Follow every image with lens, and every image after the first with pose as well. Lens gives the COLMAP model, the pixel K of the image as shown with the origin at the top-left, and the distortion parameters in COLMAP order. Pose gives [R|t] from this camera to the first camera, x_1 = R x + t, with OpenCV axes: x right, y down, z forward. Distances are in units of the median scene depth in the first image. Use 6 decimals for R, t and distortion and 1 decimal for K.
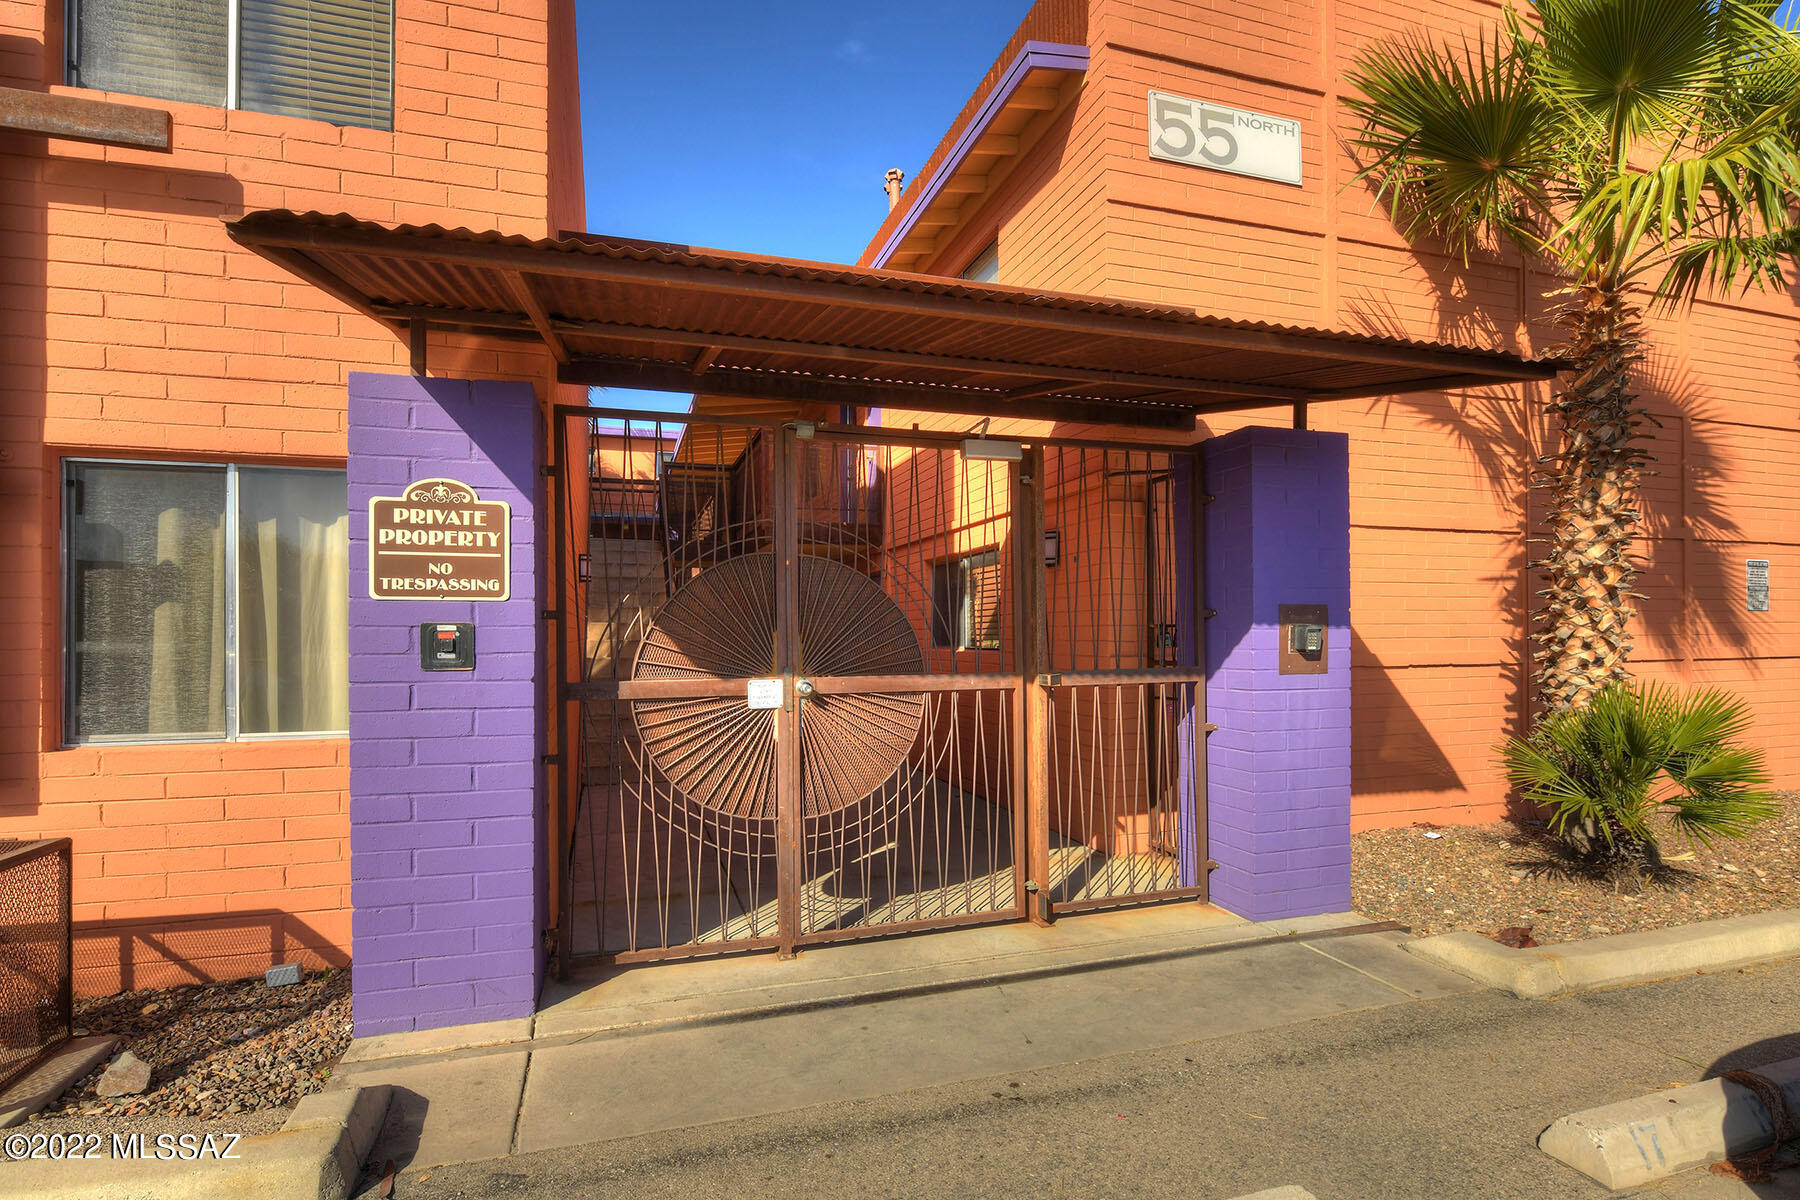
lens RADIAL K [[864.7, 0, 901.9], [0, 864.7, 602.3], [0, 0, 1]] dist [-0.004875, -0.000597]
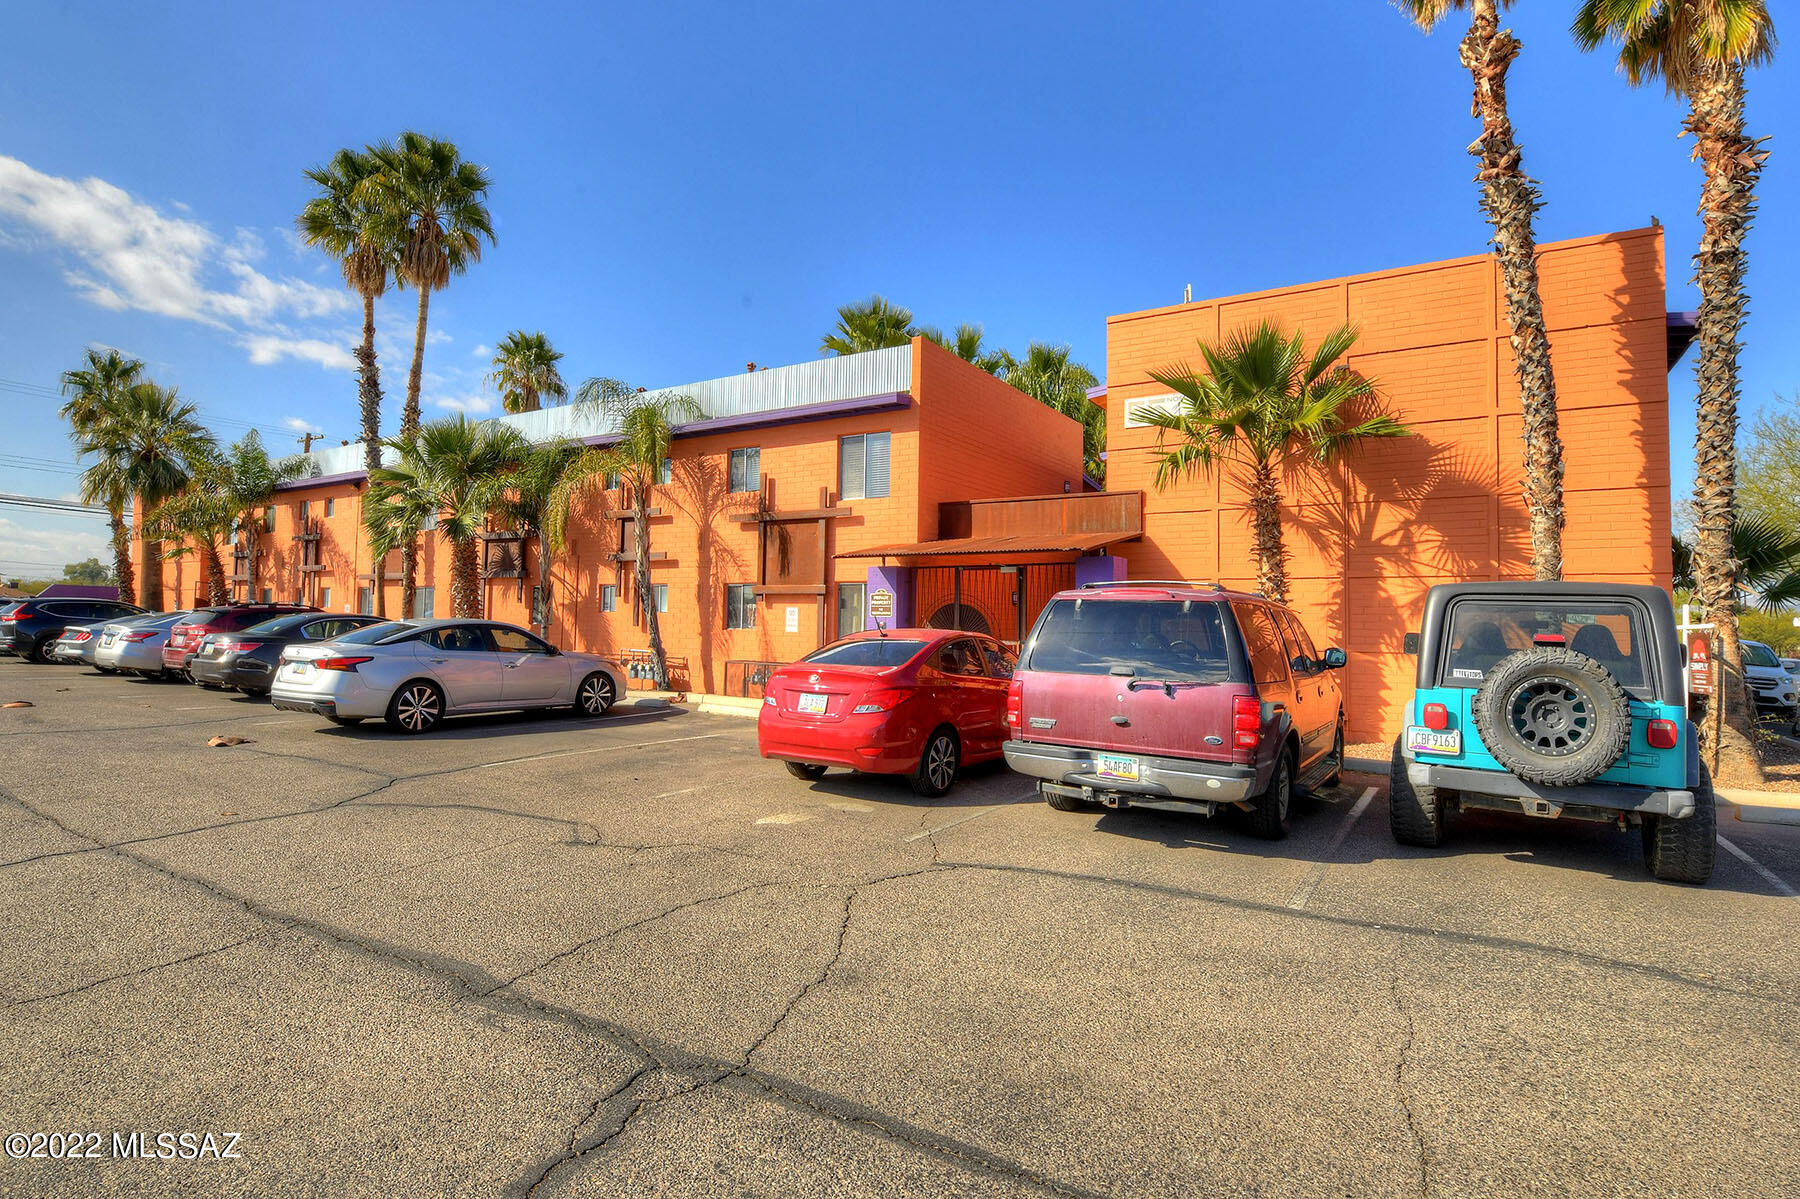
lens RADIAL K [[721.9, 0, 899.4], [0, 721.9, 605.0], [0, 0, 1]] dist [0.000227, 0.000005]
pose [[0.600807, -0.007449, -0.799359, 1.360960], [0.007801, 0.999964, -0.003455, -0.027034], [0.799356, -0.004160, 0.600843, -0.622847]]
